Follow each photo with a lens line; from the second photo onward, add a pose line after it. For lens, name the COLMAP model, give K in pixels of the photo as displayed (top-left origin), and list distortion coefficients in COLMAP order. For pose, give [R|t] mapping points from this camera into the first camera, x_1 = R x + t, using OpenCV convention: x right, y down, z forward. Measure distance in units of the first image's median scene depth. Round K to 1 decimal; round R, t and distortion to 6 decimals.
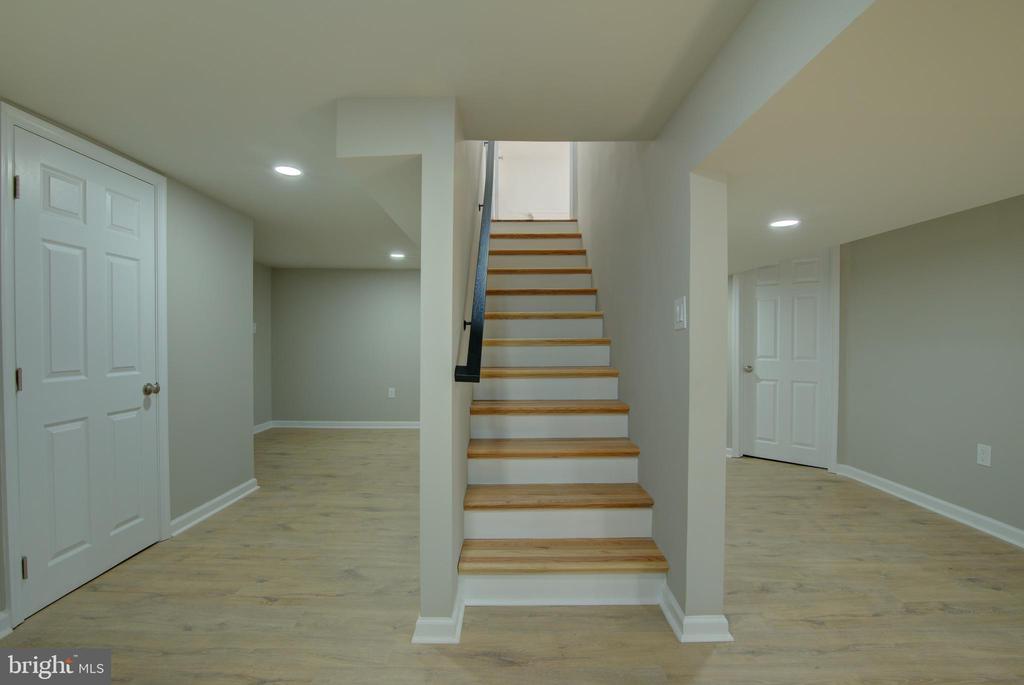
lens RADIAL K [[466.2, 0, 512.3], [0, 466.2, 346.8], [0, 0, 1]] dist [-0.017695, 0.000270]
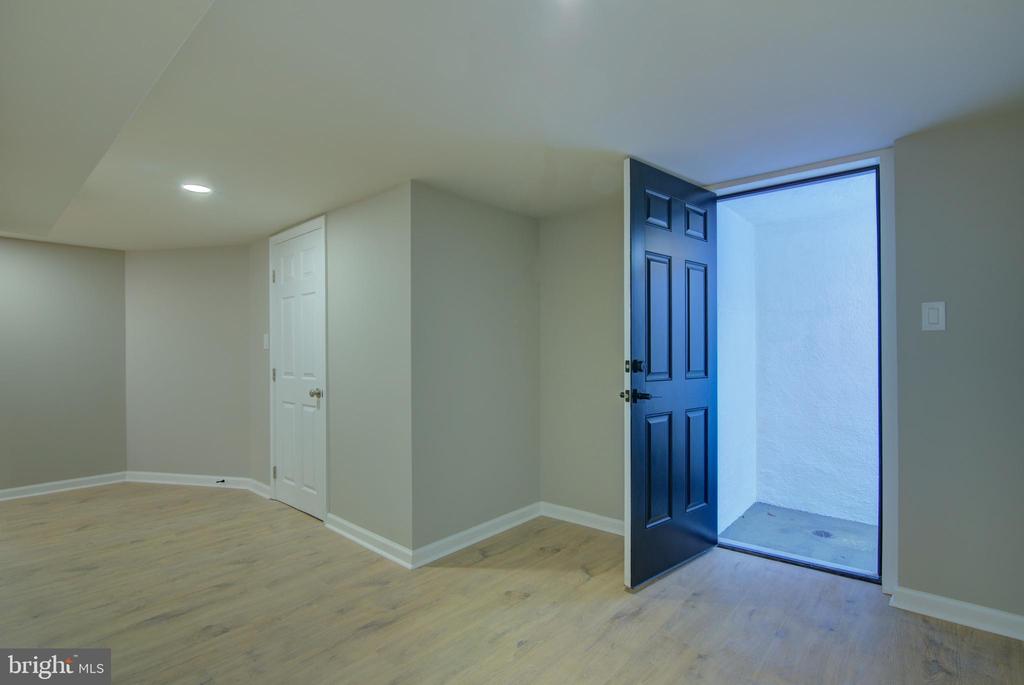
lens RADIAL K [[491.8, 0, 512.0], [0, 491.8, 342.5], [0, 0, 1]] dist [-0.017355, 0.000369]
pose [[-0.659463, -0.002144, -0.751734, -0.135988], [-0.006951, 0.999971, 0.003246, -0.053318], [0.751705, 0.007366, -0.659458, 2.275839]]
